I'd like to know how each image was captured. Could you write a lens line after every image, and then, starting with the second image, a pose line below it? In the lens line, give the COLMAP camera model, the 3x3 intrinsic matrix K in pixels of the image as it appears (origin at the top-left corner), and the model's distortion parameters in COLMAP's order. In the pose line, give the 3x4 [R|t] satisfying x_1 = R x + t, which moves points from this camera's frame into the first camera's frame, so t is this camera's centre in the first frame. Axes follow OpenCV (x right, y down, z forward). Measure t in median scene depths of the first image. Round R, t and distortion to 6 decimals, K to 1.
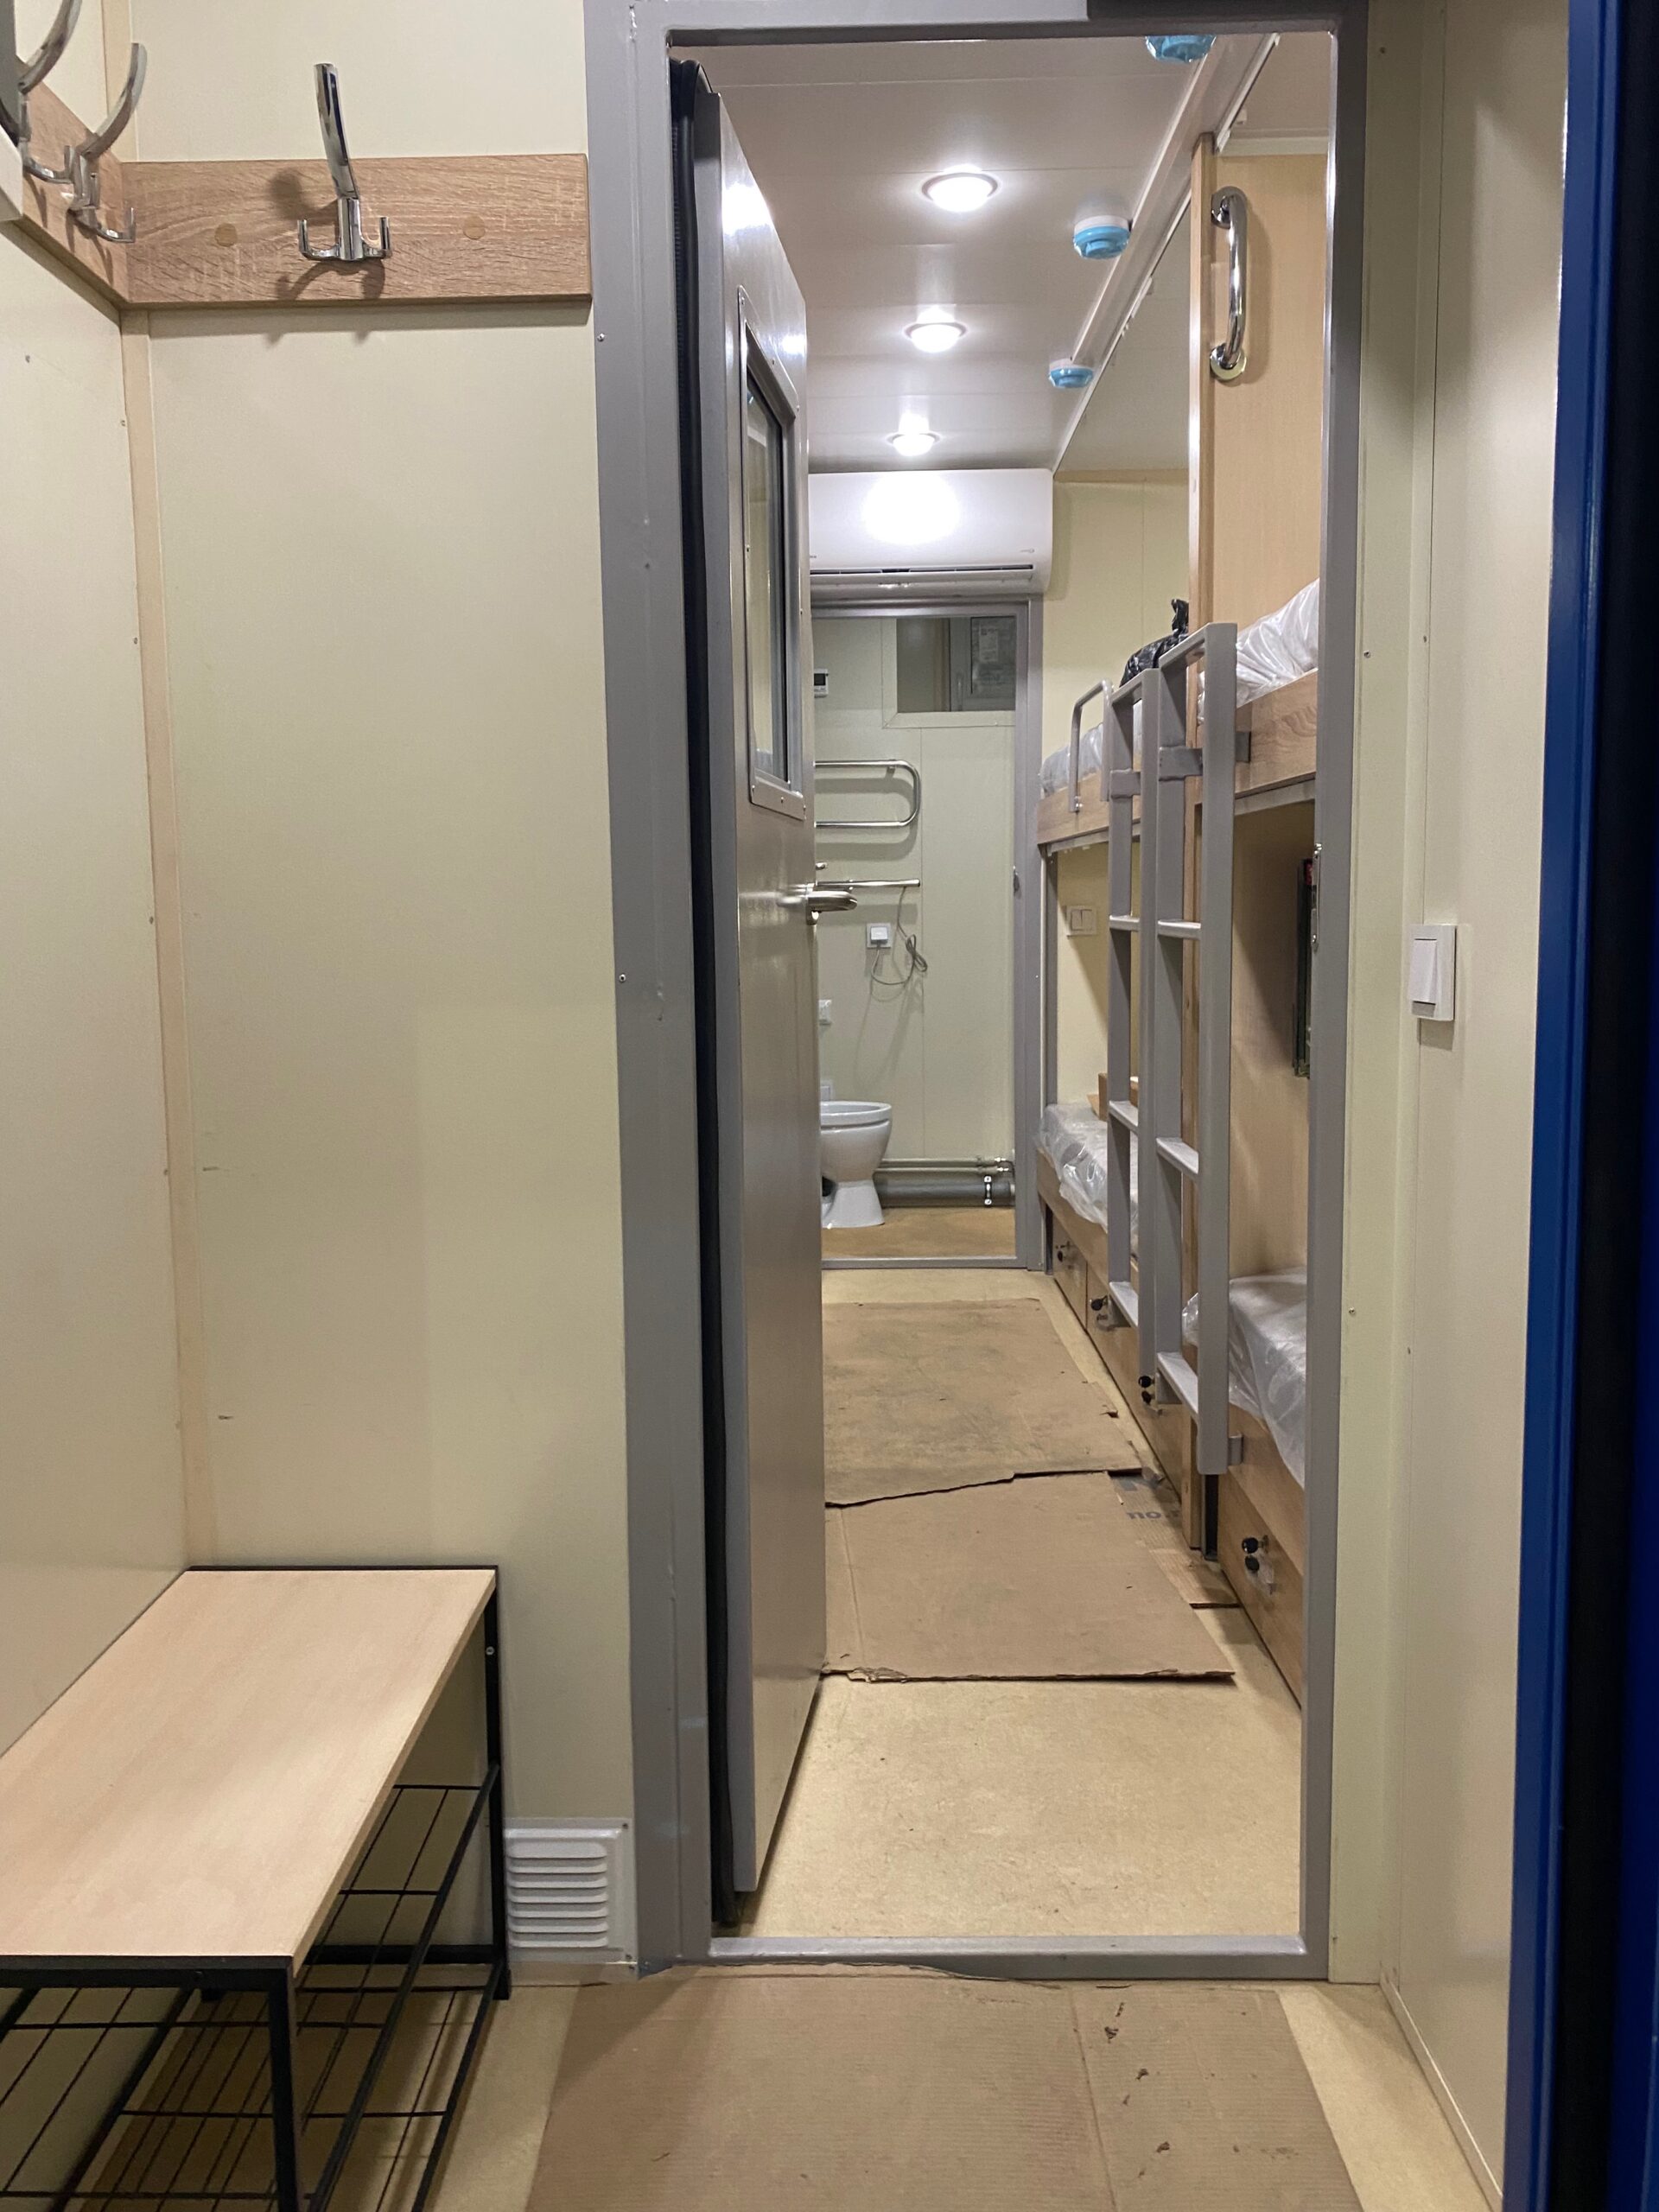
lens RADIAL K [[1688.5, 0, 818.3], [0, 1688.5, 1095.9], [0, 0, 1]] dist [0.024710, -0.026000]
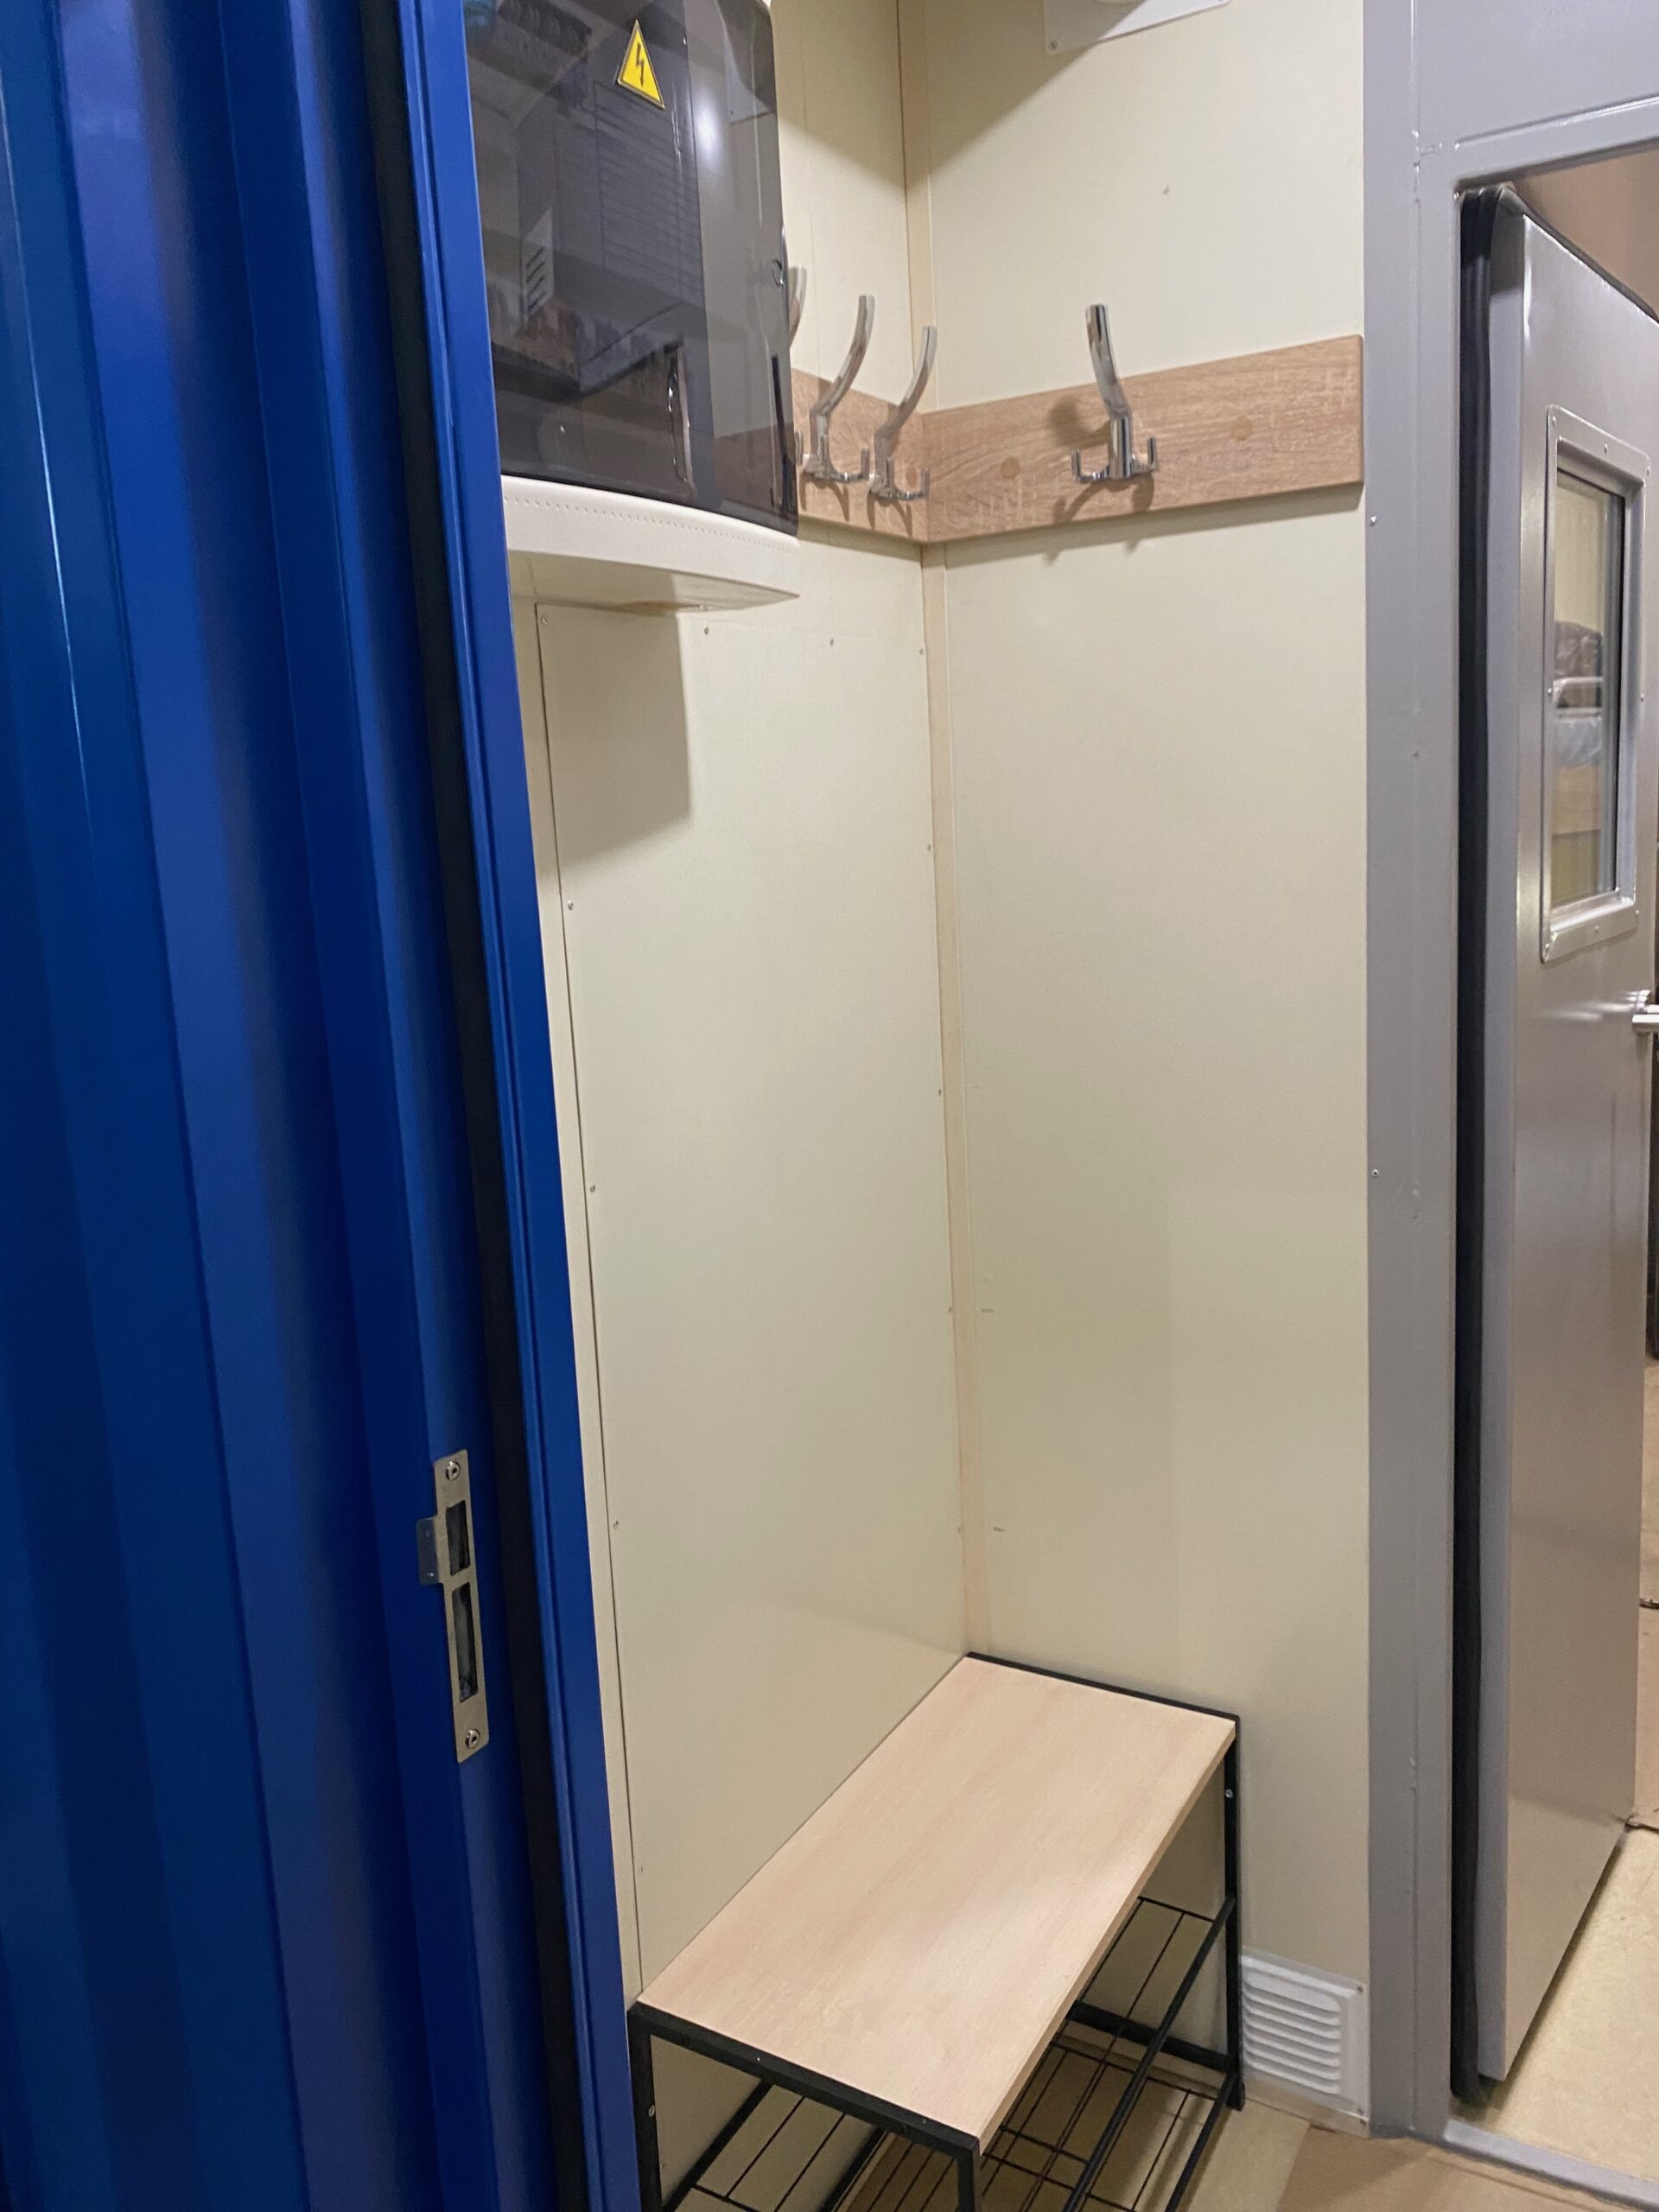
lens RADIAL K [[1688.5, 0, 816.6], [0, 1688.5, 1092.5], [0, 0, 1]] dist [0.024710, -0.026000]
pose [[0.867563, 0.049483, -0.494859, 0.085044], [-0.010952, 0.996697, 0.080463, -0.191937], [0.497206, -0.064387, 0.865240, -0.001362]]
